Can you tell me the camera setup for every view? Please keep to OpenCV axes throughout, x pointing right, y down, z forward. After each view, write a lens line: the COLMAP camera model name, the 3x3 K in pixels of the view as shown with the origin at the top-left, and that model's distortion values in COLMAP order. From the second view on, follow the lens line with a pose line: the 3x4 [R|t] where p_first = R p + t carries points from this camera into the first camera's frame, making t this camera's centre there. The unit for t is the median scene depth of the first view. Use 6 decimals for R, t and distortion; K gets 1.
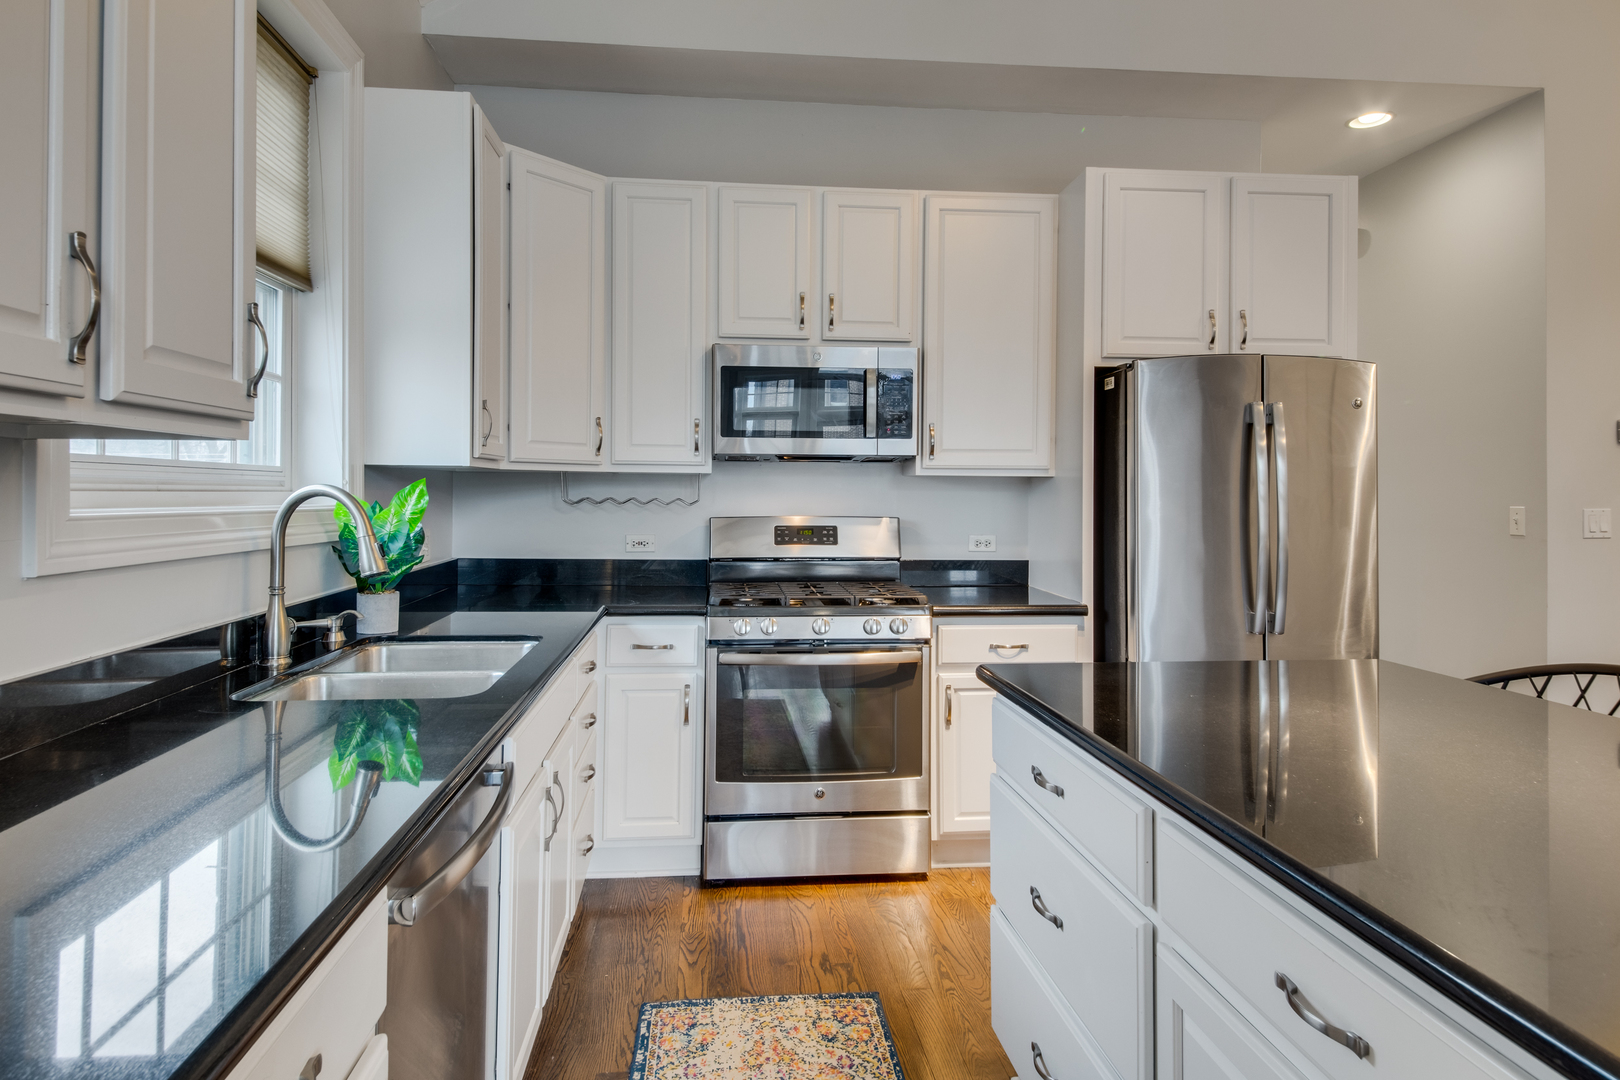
lens RADIAL K [[950.2, 0, 826.8], [0, 950.2, 488.8], [0, 0, 1]] dist [0.018792, -0.002212]
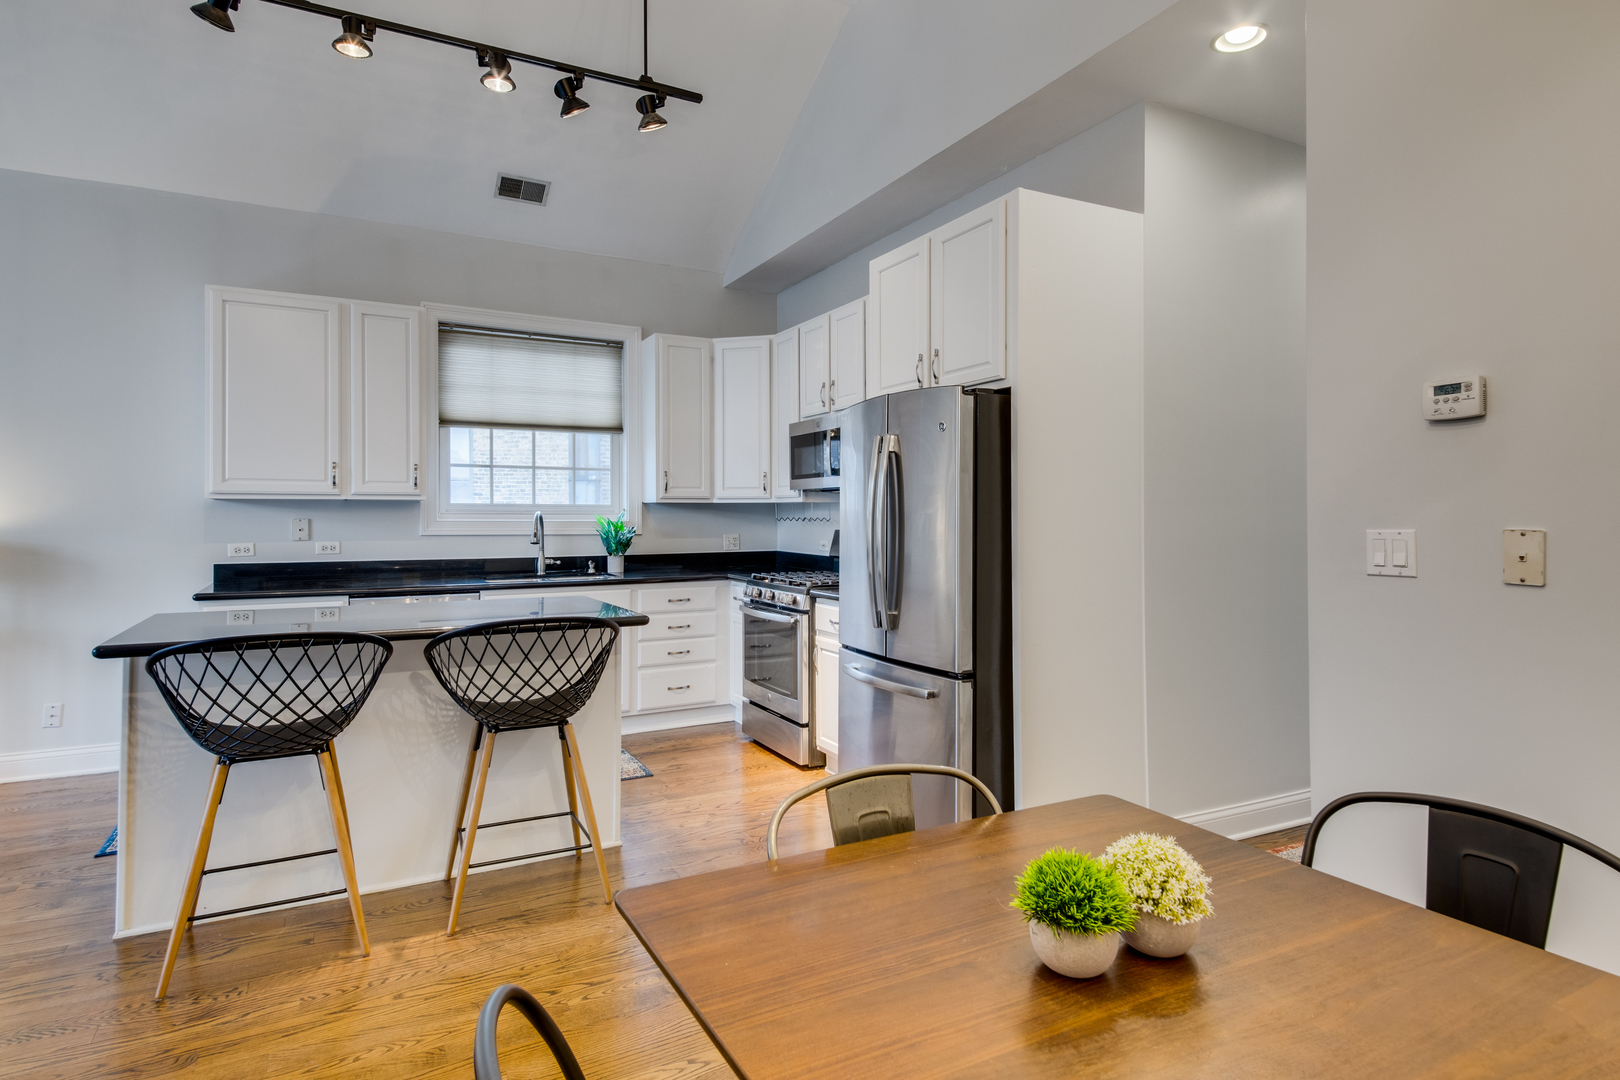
lens RADIAL K [[871.3, 0, 836.5], [0, 871.3, 518.7], [0, 0, 1]] dist [0.004462, -0.004587]
pose [[0.388076, -0.002264, -0.921625, 1.328420], [0.004854, 0.999988, -0.000413, 0.013612], [0.921615, -0.004313, 0.388082, 0.491688]]
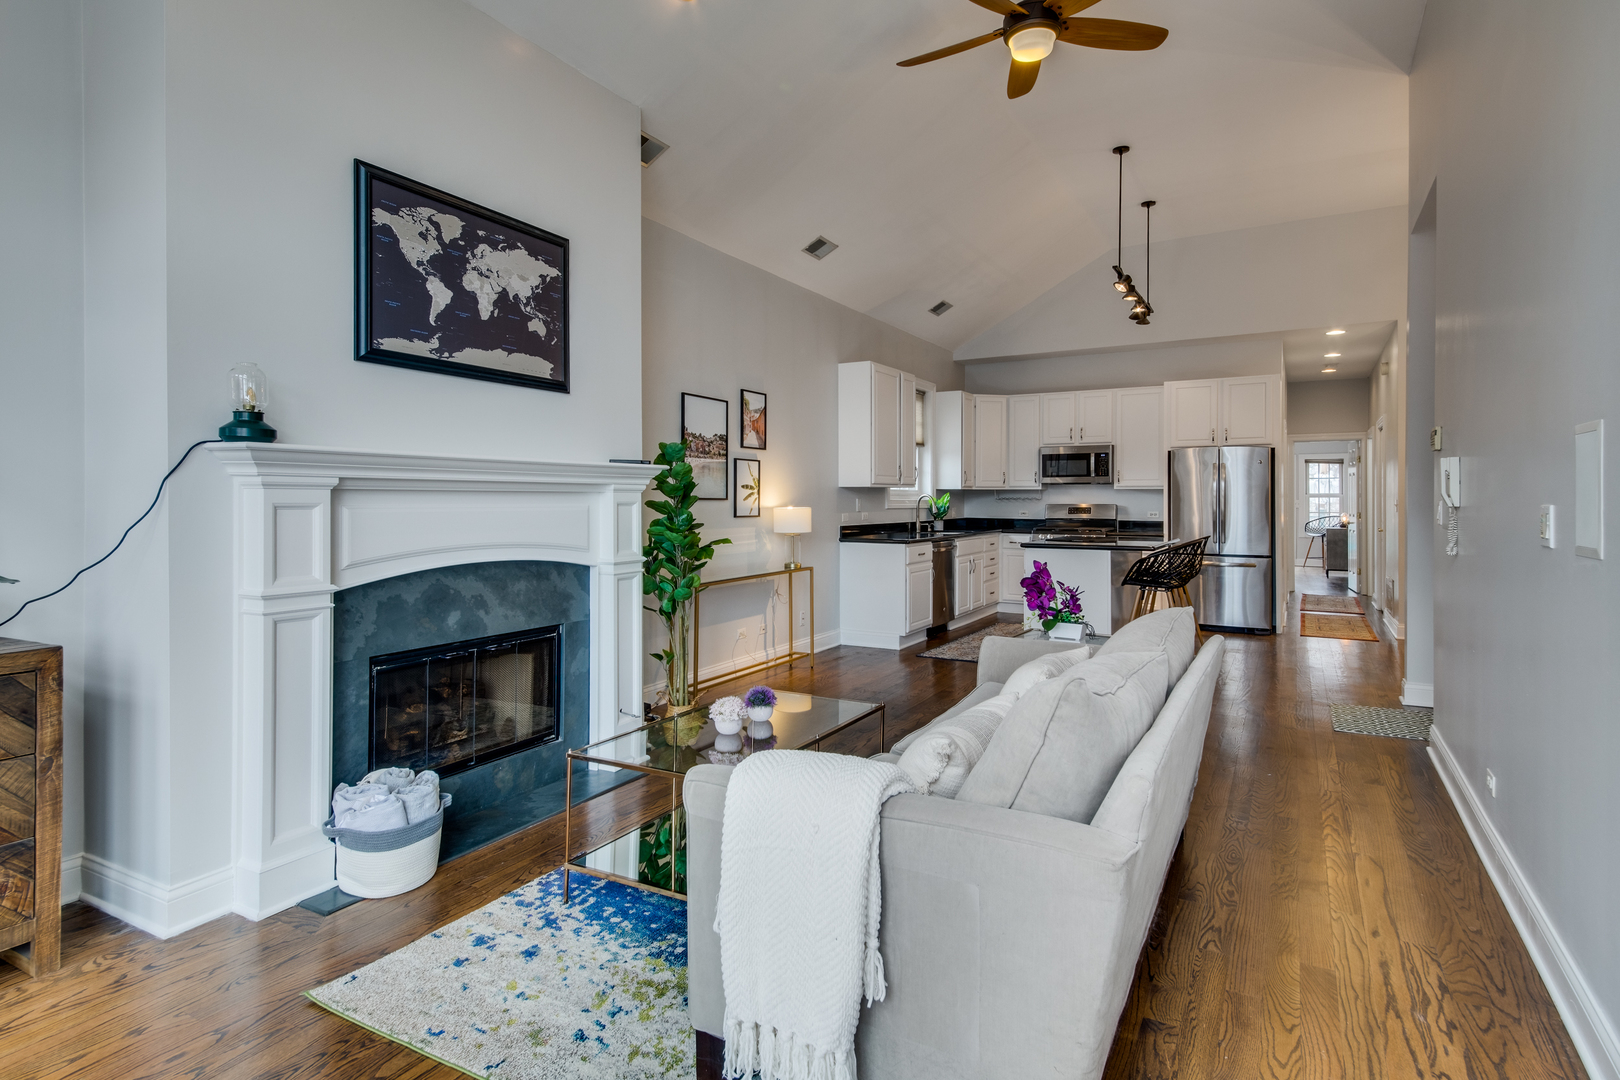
lens RADIAL K [[848.7, 0, 812.0], [0, 848.7, 502.7], [0, 0, 1]] dist [0.043872, -0.018596]
pose [[0.808780, -0.002285, -0.588106, 0.915814], [0.006186, 0.999970, 0.004622, 0.008367], [0.588078, -0.007376, 0.808770, -1.682756]]
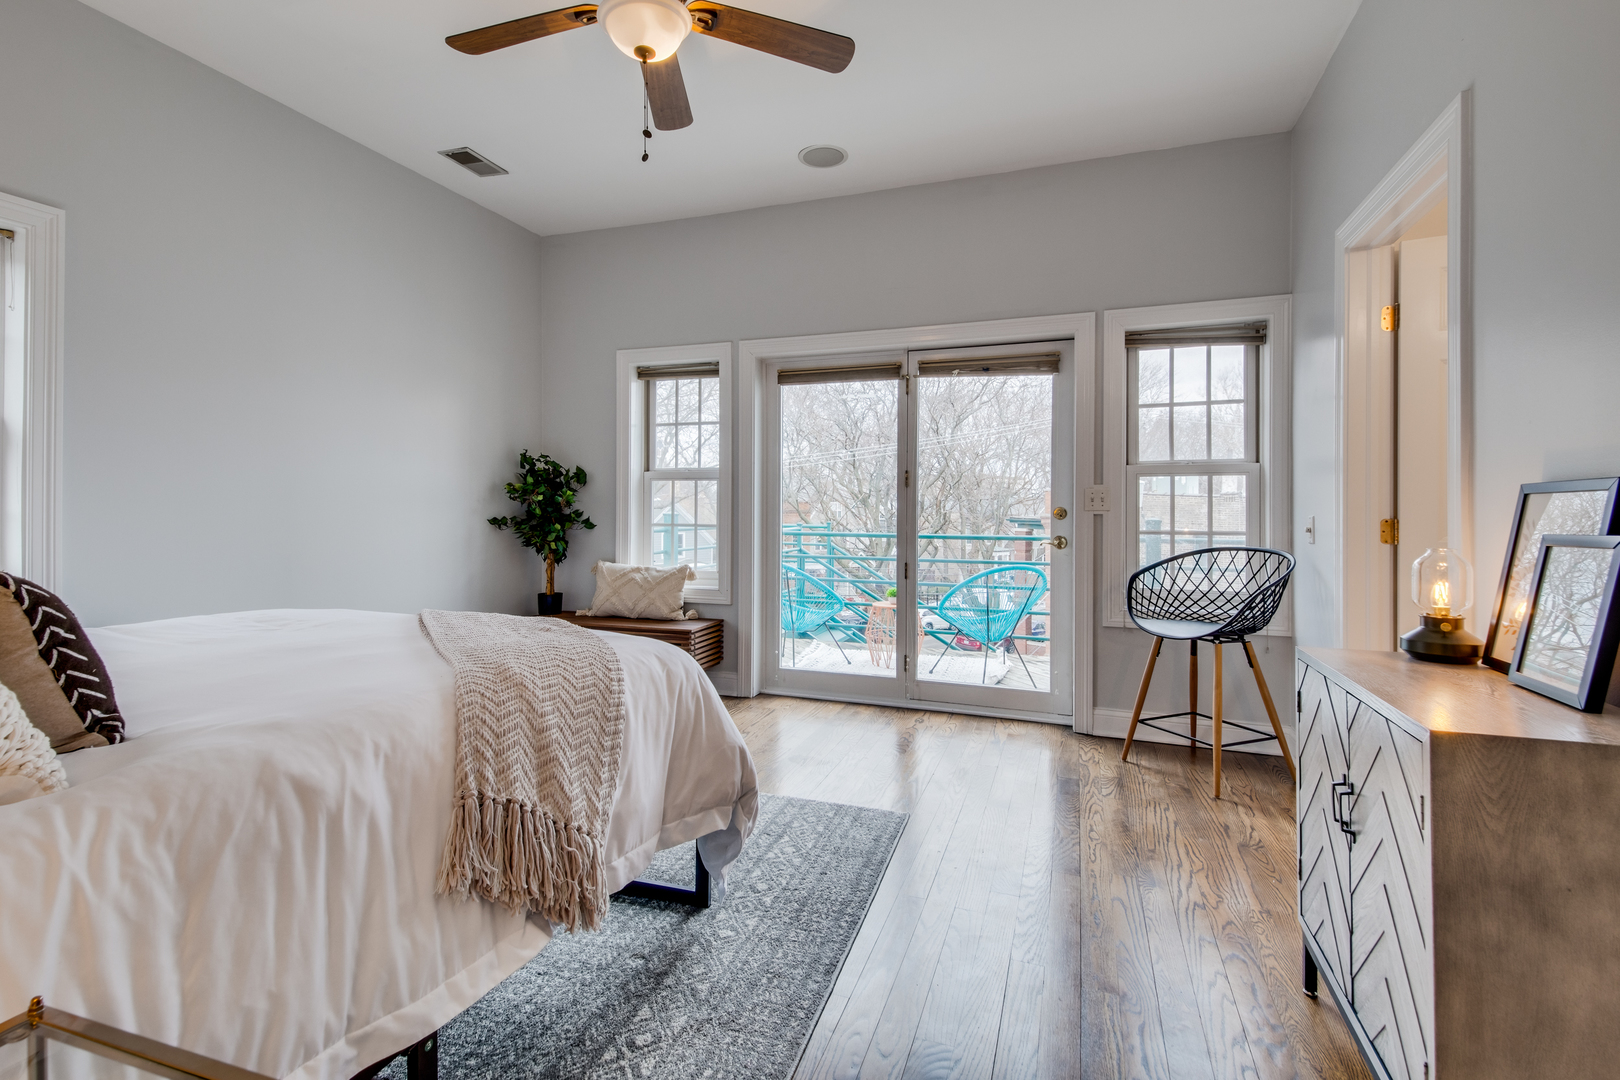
lens RADIAL K [[752.8, 0, 819.5], [0, 752.8, 529.8], [0, 0, 1]] dist [0.014021, -0.005392]
pose [[0.898284, 0.010878, -0.439280, 0.401170], [-0.003063, 0.999824, 0.018495, 0.079305], [0.439404, -0.015268, 0.898160, 2.667098]]
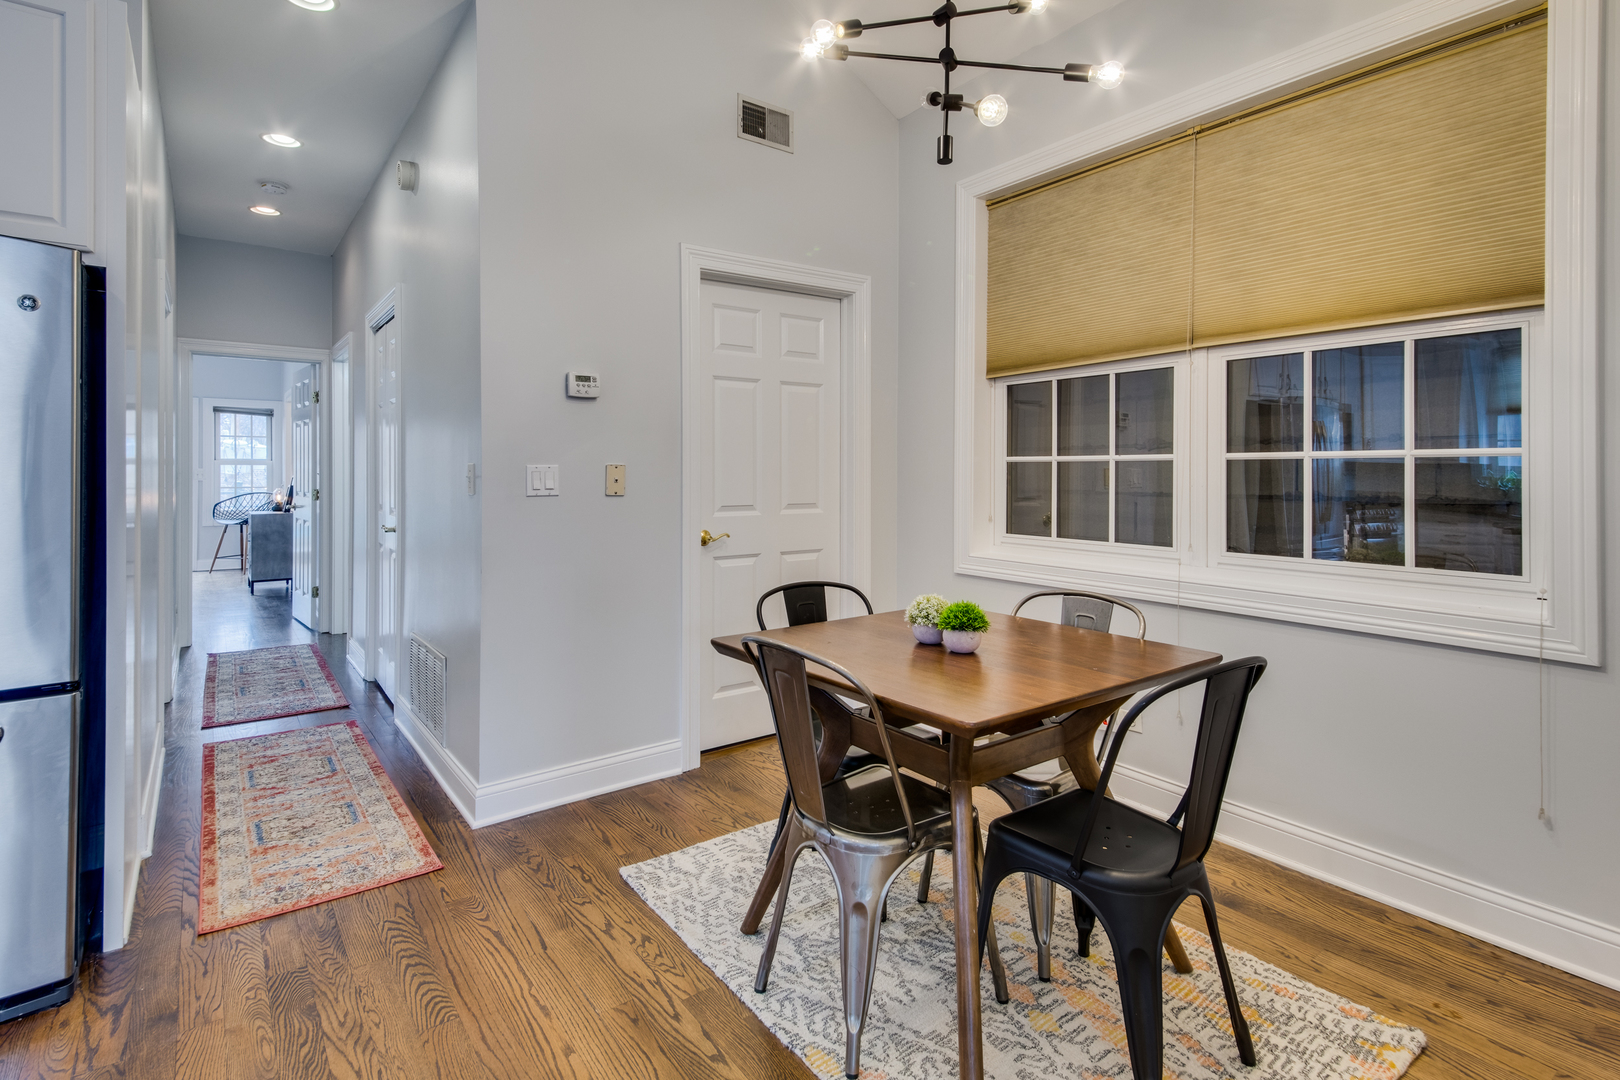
lens RADIAL K [[803.9, 0, 794.4], [0, 803.9, 466.7], [0, 0, 1]] dist [0.035550, -0.006771]
pose [[0.871305, 0.000029, 0.490742, 0.701824], [0.000061, 1.000000, -0.000167, 0.025289], [-0.490742, 0.000175, 0.871305, 0.211889]]
